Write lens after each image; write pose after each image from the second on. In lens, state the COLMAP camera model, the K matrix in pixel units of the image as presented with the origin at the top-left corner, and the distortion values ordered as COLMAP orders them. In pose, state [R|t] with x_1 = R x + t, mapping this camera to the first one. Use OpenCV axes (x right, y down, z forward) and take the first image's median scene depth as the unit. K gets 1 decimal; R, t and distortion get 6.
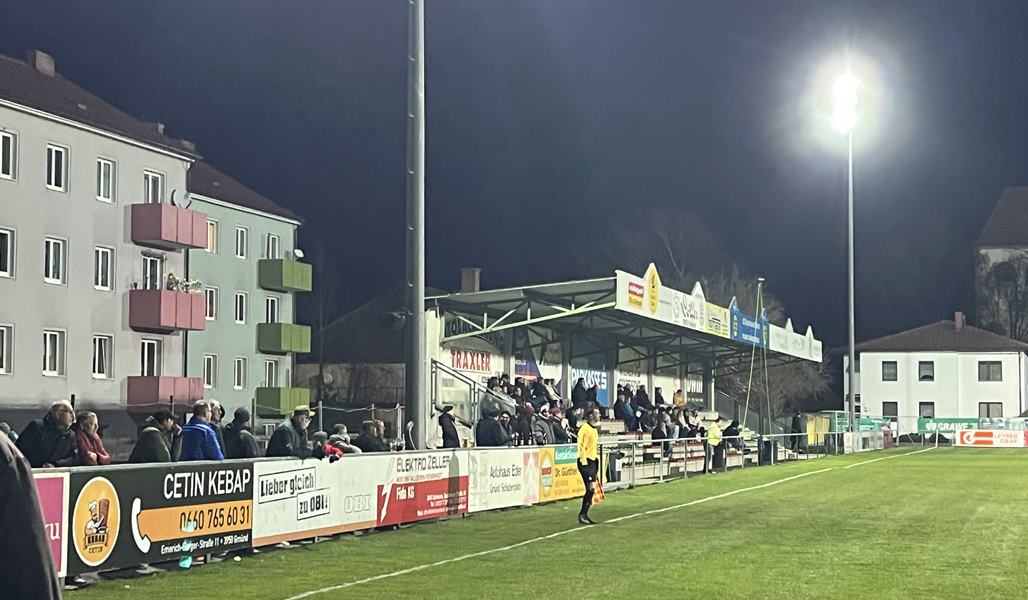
lens RADIAL K [[1769.0, 0, 511.1], [0, 1769.0, 297.3], [0, 0, 1]] dist [0.034983, 0.000000]
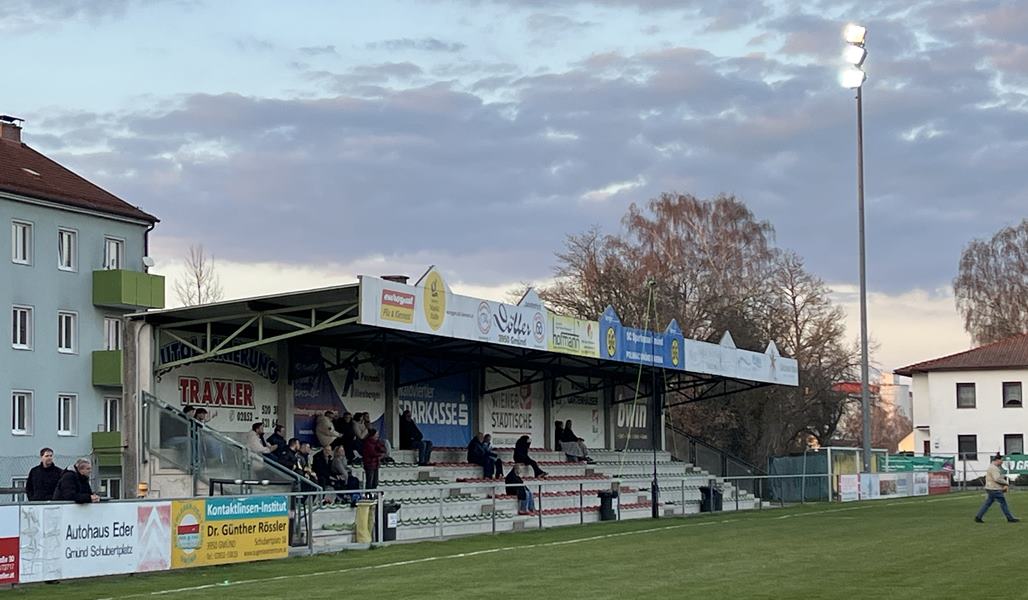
lens RADIAL K [[2248.0, 0, 557.6], [0, 2248.0, 274.7], [0, 0, 1]] dist [0.109741, 0.000000]
pose [[0.999486, -0.020982, -0.024247, 0.167939], [0.020581, 0.999649, -0.016696, 0.003020], [0.024589, 0.016189, 0.999567, -0.010824]]
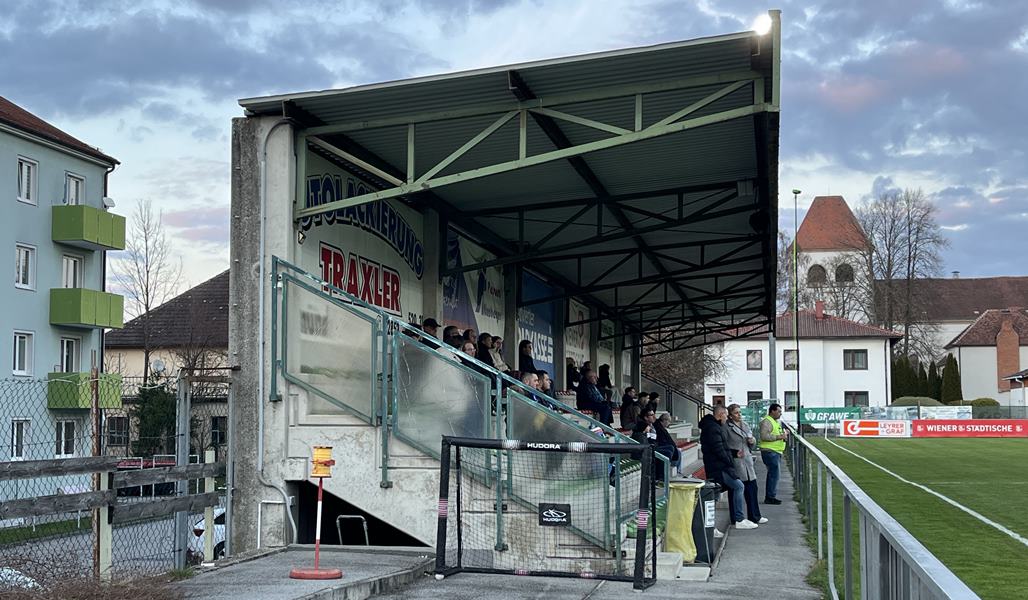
lens RADIAL K [[1412.0, 0, 512.3], [0, 1412.0, 295.3], [0, 0, 1]] dist [0.045671, 0.000000]
pose [[0.993262, 0.002304, 0.115864, -0.028785], [-0.000717, 0.999905, -0.013732, 0.047583], [-0.115885, 0.013556, 0.993170, 0.682767]]
